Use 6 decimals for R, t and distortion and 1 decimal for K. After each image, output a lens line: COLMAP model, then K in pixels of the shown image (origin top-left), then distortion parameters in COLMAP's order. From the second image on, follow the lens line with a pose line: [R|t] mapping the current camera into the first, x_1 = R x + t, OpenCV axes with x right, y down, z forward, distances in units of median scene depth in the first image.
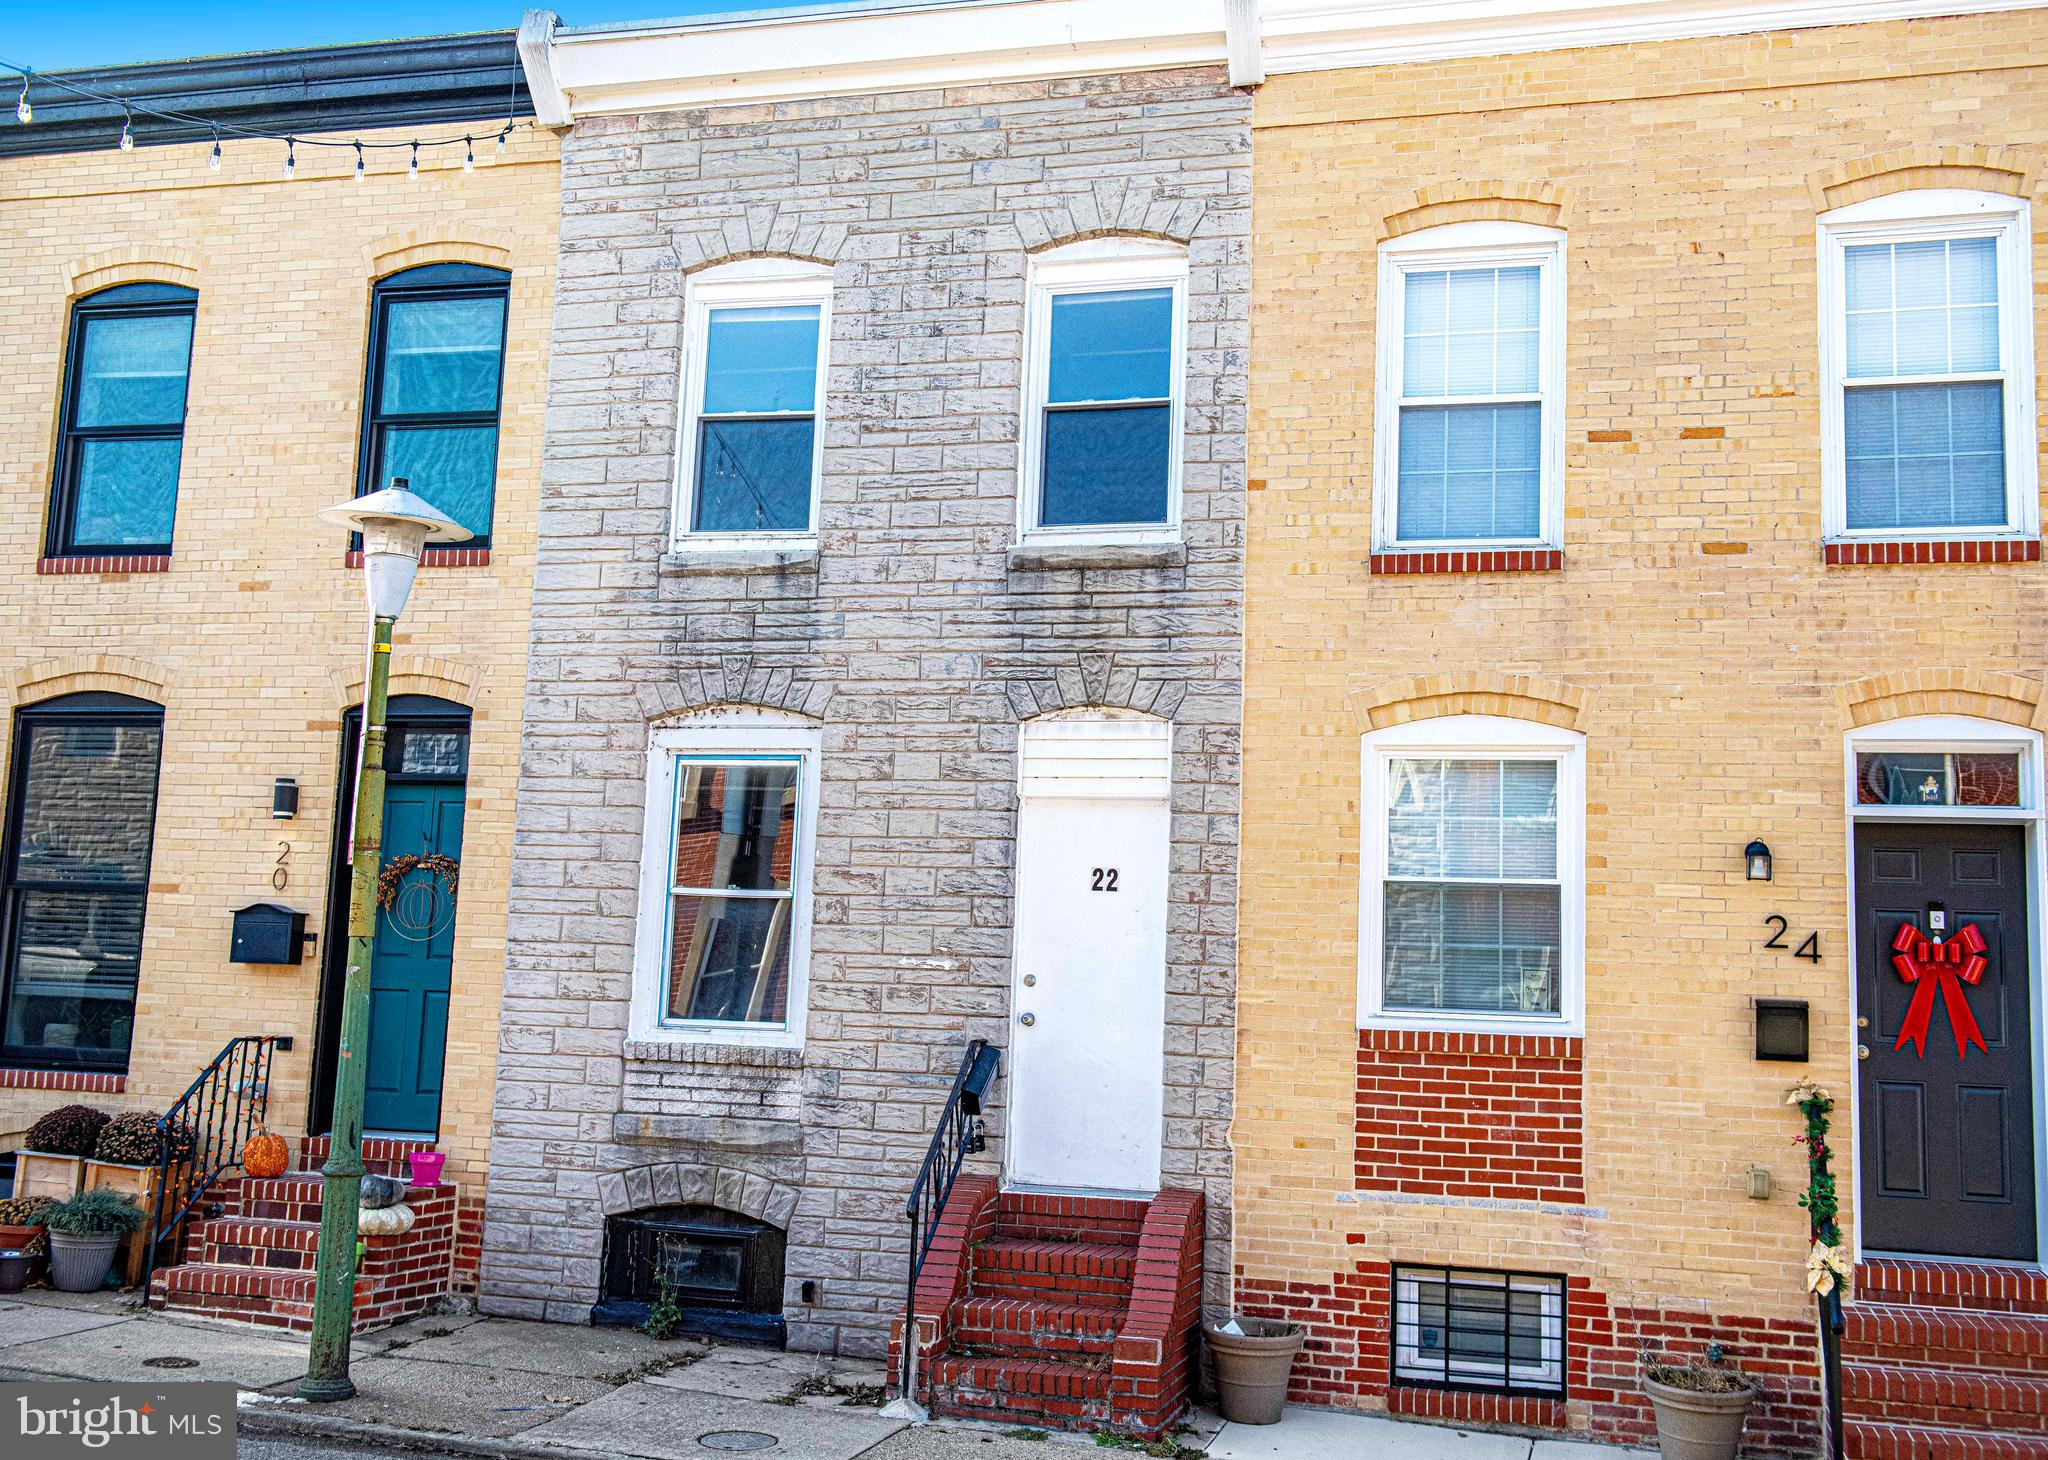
lens RADIAL K [[1978.0, 0, 1024.4], [0, 1978.0, 743.5], [0, 0, 1]] dist [0.023032, 0.000000]
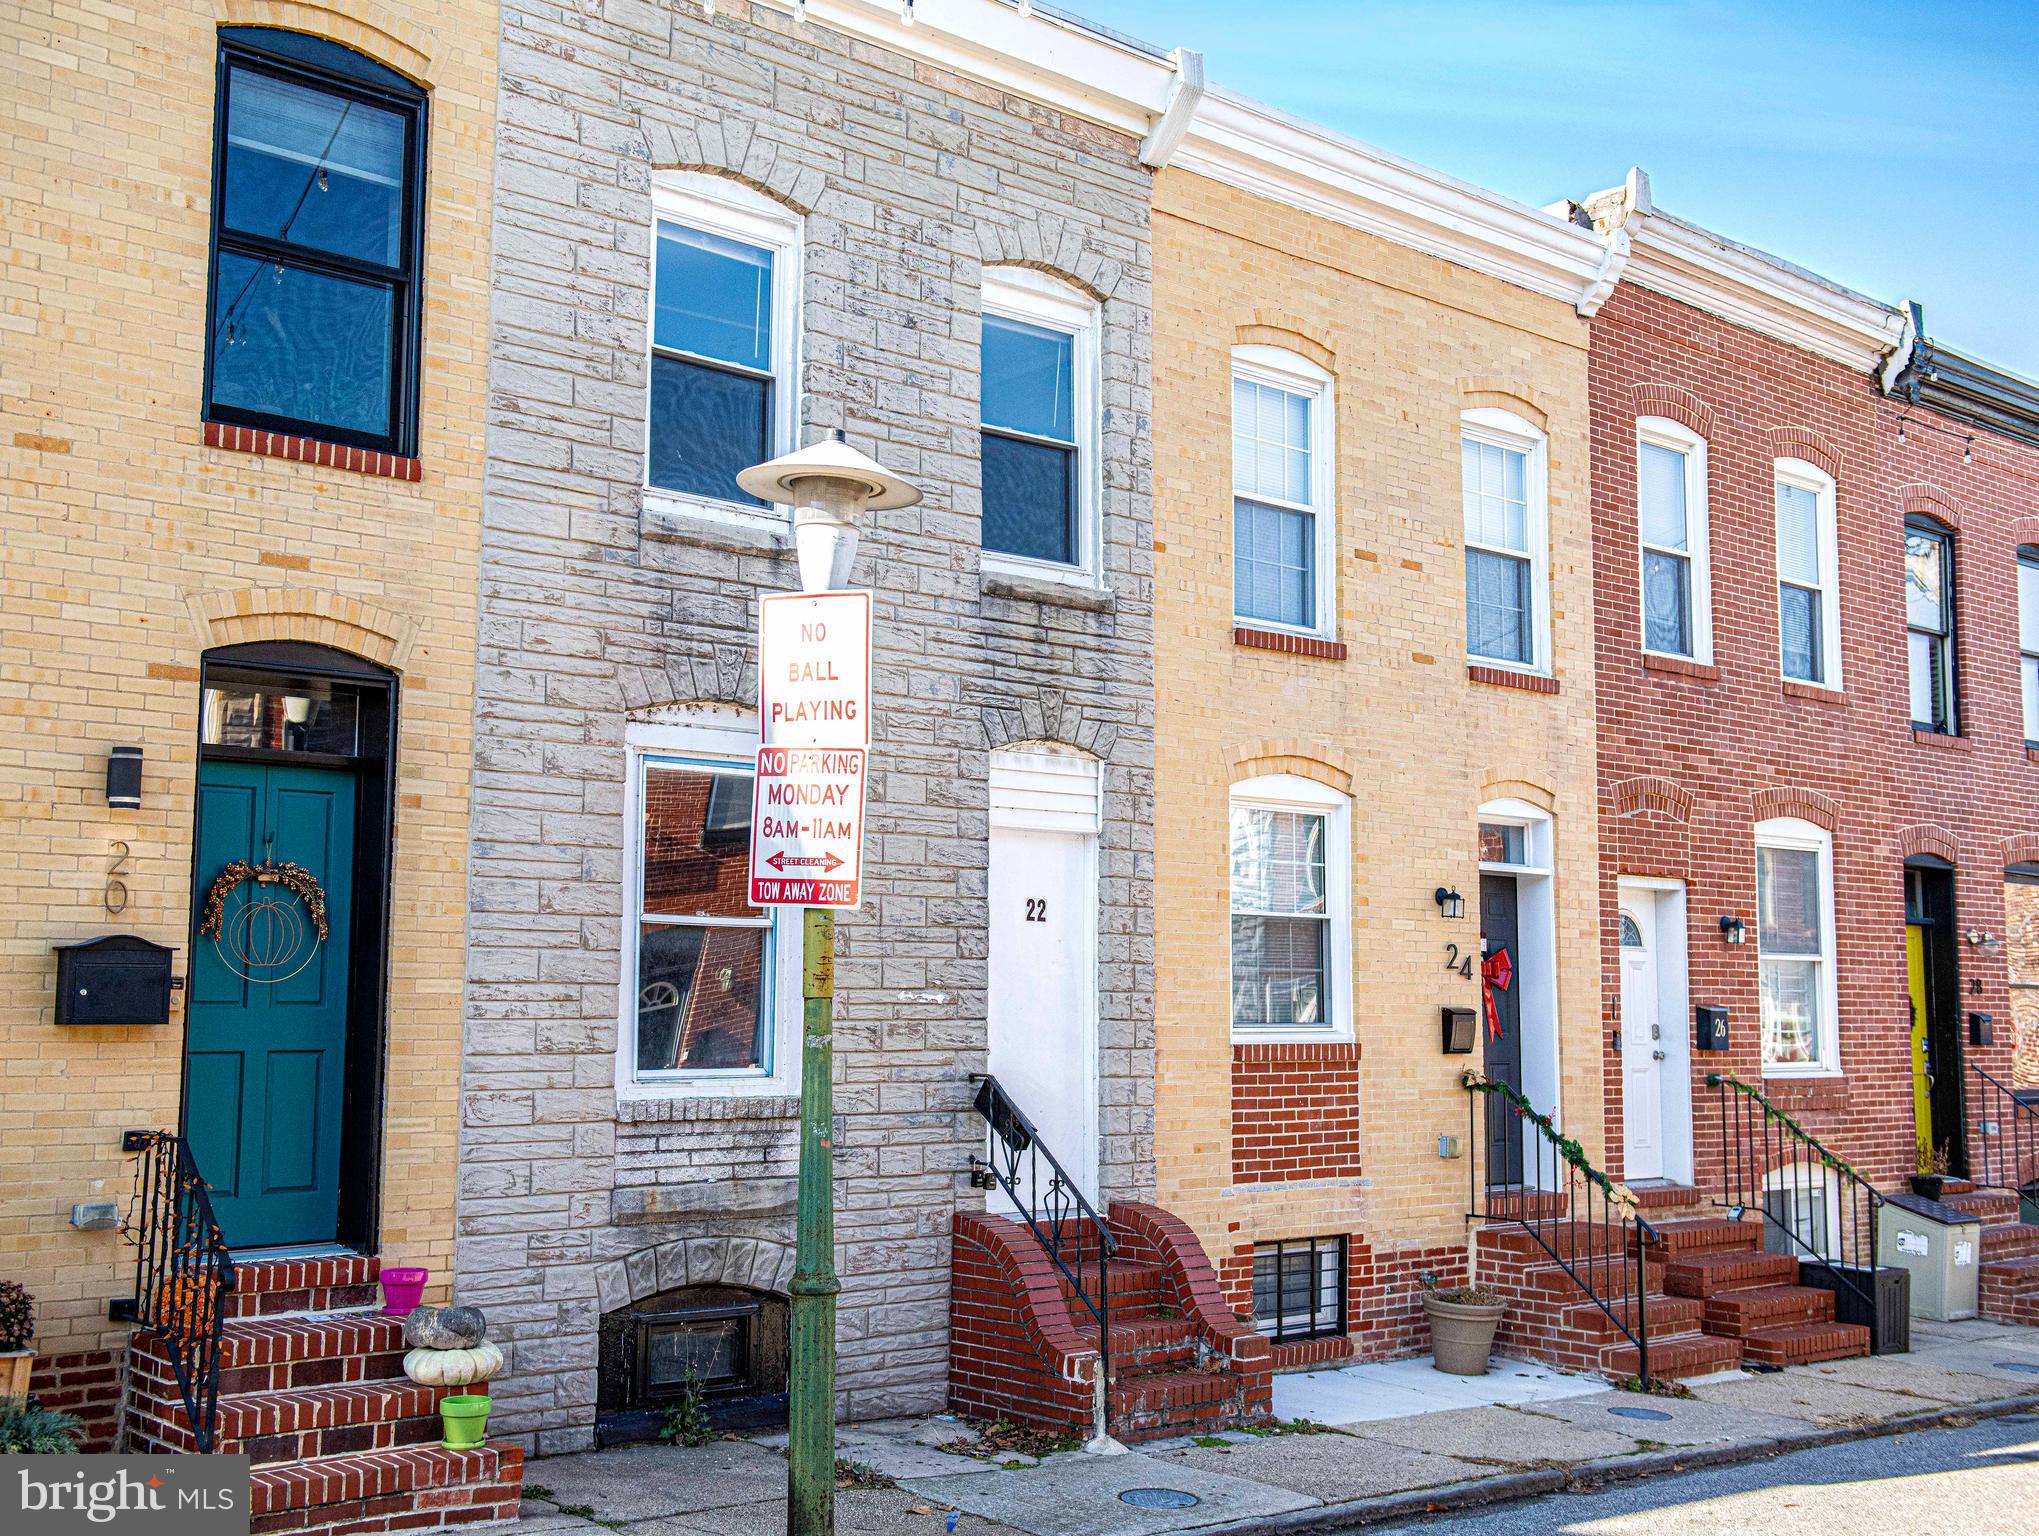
lens RADIAL K [[2129.2, 0, 1021.3], [0, 2129.2, 758.6], [0, 0, 1]] dist [0.031472, 0.000000]
pose [[0.586832, 0.056569, 0.807730, -0.842195], [-0.095130, 0.995465, -0.000603, -0.007439], [-0.804101, -0.076485, 0.589552, 0.357234]]
